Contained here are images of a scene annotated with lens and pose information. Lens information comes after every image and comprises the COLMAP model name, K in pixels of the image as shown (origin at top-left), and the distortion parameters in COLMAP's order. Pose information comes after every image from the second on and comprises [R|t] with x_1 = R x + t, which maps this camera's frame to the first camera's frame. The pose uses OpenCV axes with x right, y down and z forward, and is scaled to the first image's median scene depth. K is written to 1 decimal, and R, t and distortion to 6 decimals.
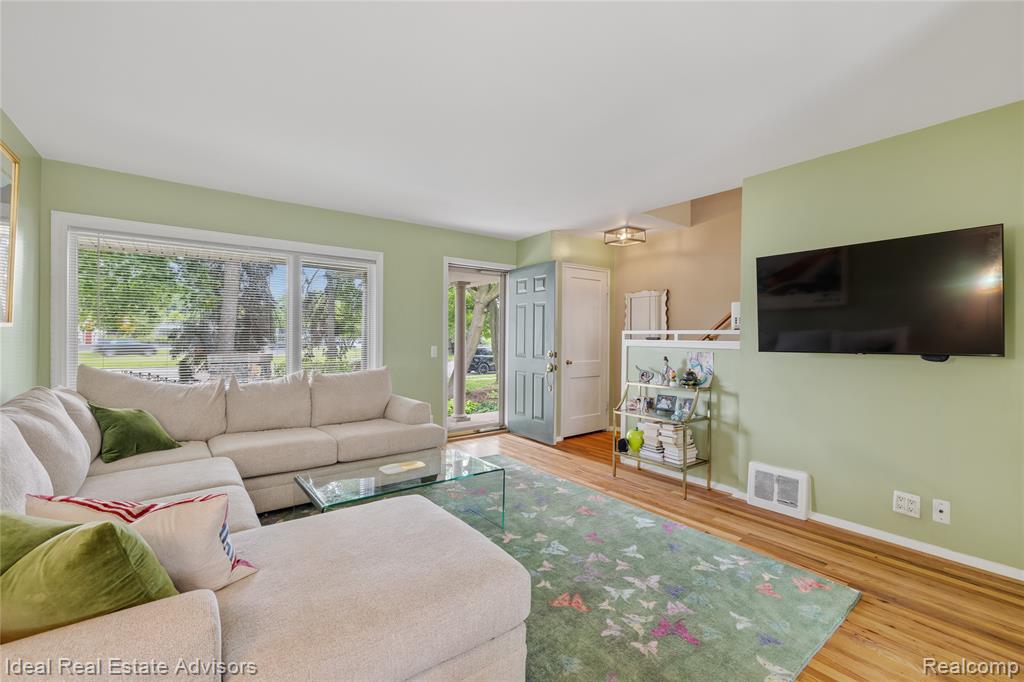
lens RADIAL K [[448.5, 0, 512.0], [0, 448.5, 341.0], [0, 0, 1]] dist [-0.000781, 0.000045]
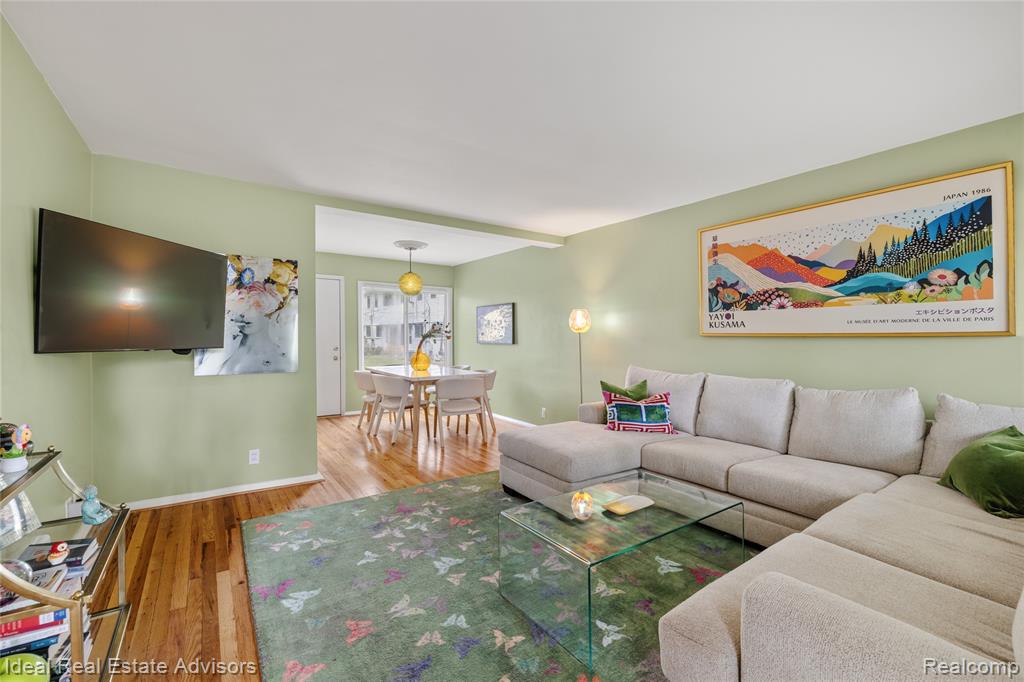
lens RADIAL K [[429.9, 0, 508.8], [0, 429.9, 334.3], [0, 0, 1]] dist [-0.001637, 0.000179]
pose [[-0.998562, -0.014114, 0.051726, -0.074125], [-0.013671, 0.999867, 0.008905, -0.023703], [-0.051845, 0.008185, -0.998622, 1.951256]]
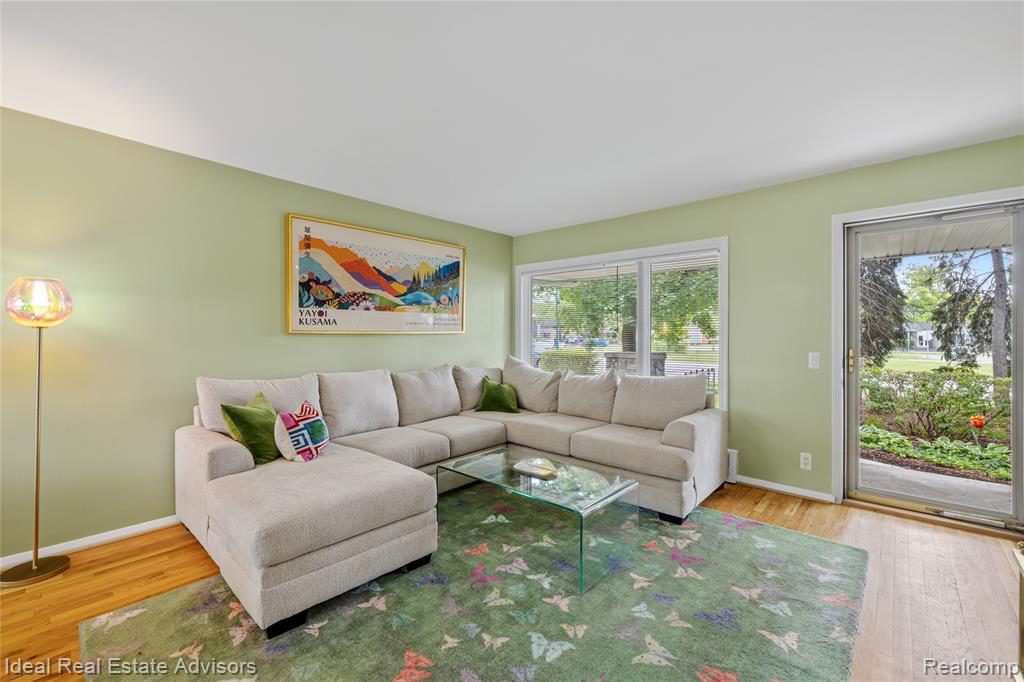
lens RADIAL K [[429.9, 0, 508.8], [0, 429.9, 334.3], [0, 0, 1]] dist [-0.001637, 0.000179]
pose [[0.170122, -0.006364, -0.985402, 0.763593], [-0.013061, 0.999877, -0.008712, -0.008530], [0.985336, 0.014353, 0.170018, 0.854279]]
